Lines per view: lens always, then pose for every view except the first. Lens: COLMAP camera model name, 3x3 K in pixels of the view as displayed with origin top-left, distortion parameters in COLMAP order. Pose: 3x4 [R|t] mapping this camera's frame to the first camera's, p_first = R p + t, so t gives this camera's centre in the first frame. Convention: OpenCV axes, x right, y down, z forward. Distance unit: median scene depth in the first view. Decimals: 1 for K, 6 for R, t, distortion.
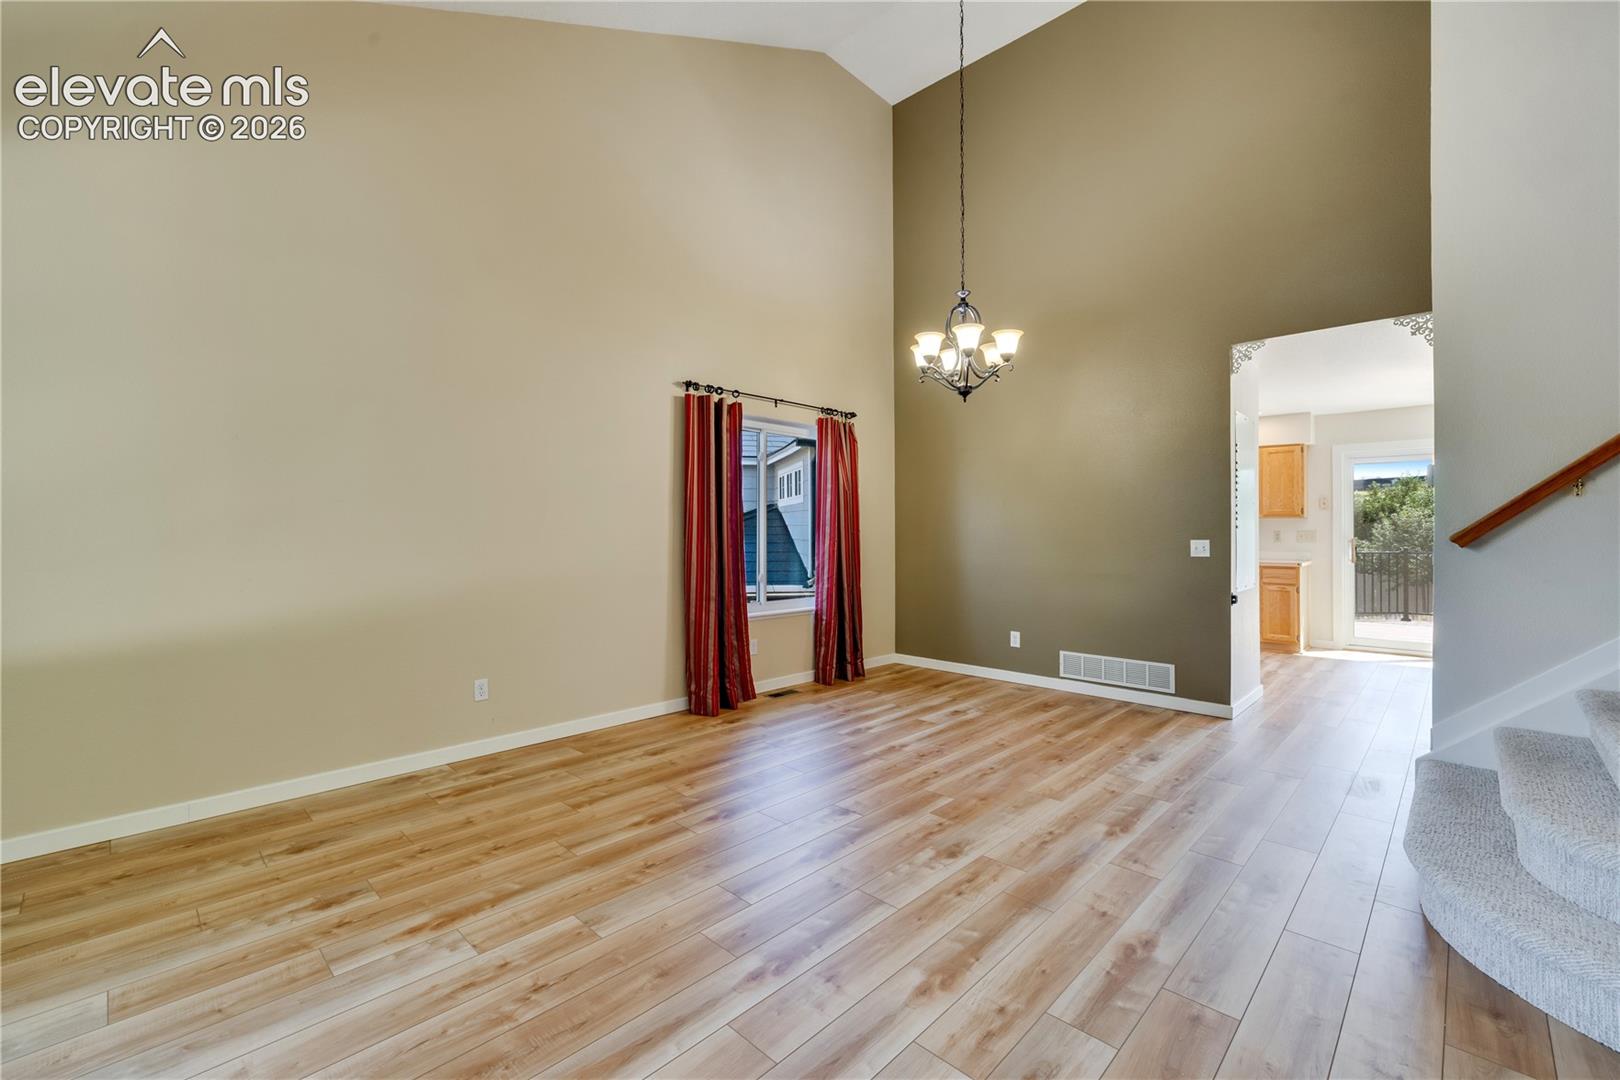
lens RADIAL K [[676.8, 0, 806.4], [0, 676.8, 546.3], [0, 0, 1]] dist [0.001539, -0.000411]
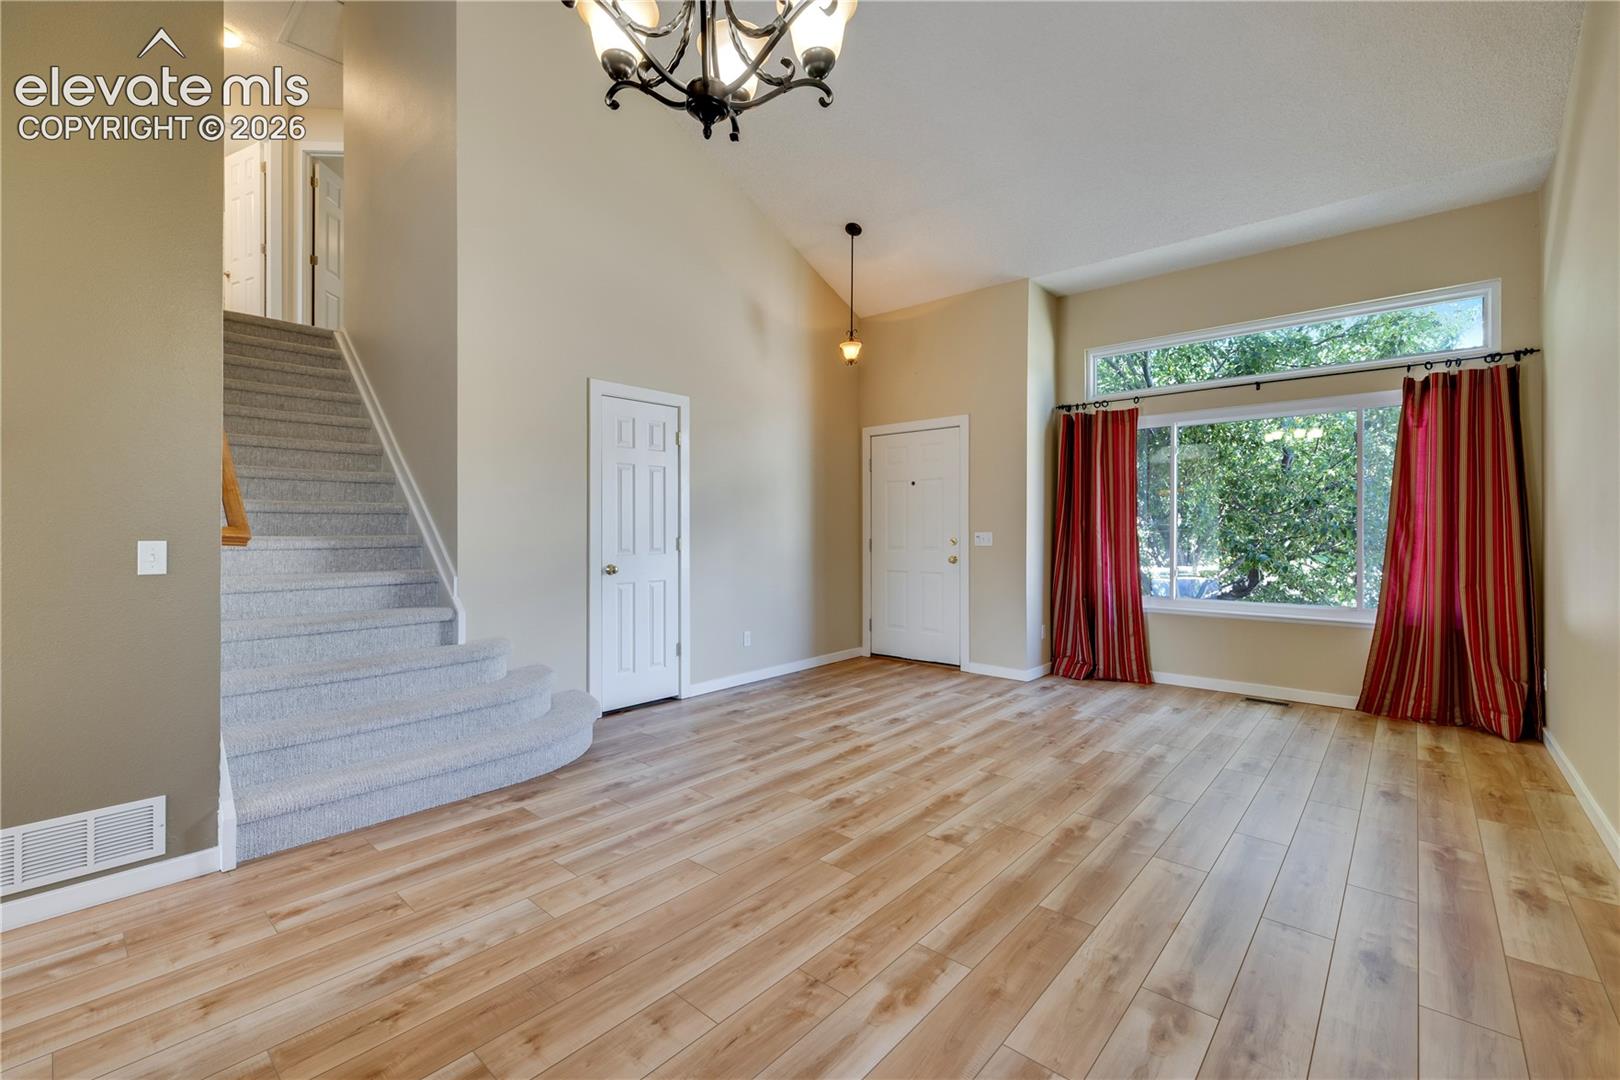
lens RADIAL K [[676.8, 0, 802.0], [0, 676.8, 553.8], [0, 0, 1]] dist [0.001539, -0.000411]
pose [[-0.999229, 0.003976, -0.039057, 0.241245], [0.001832, 0.998496, 0.054789, -0.028333], [0.039216, 0.054676, -0.997734, 1.595626]]
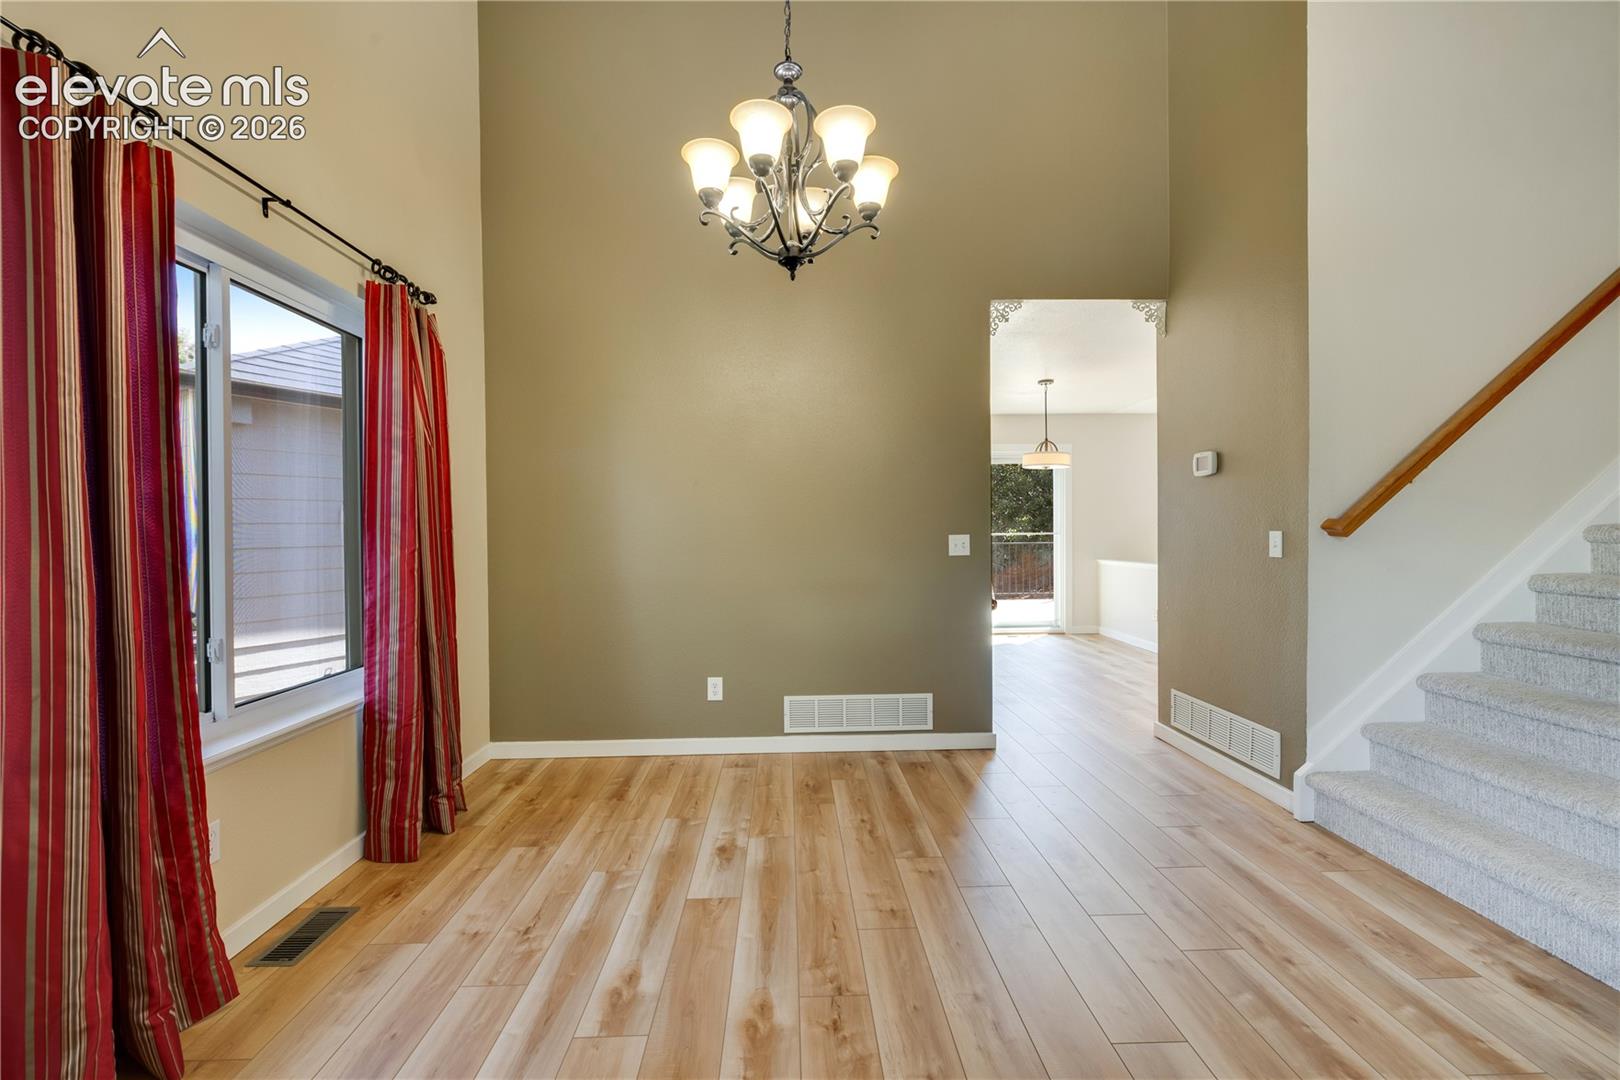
lens RADIAL K [[676.8, 0, 804.4], [0, 676.8, 535.3], [0, 0, 1]] dist [0.001539, -0.000411]
pose [[0.696363, -0.014644, 0.717541, -0.168222], [0.026824, 0.999624, -0.005631, -0.011960], [-0.717189, 0.023169, 0.696494, 0.747359]]
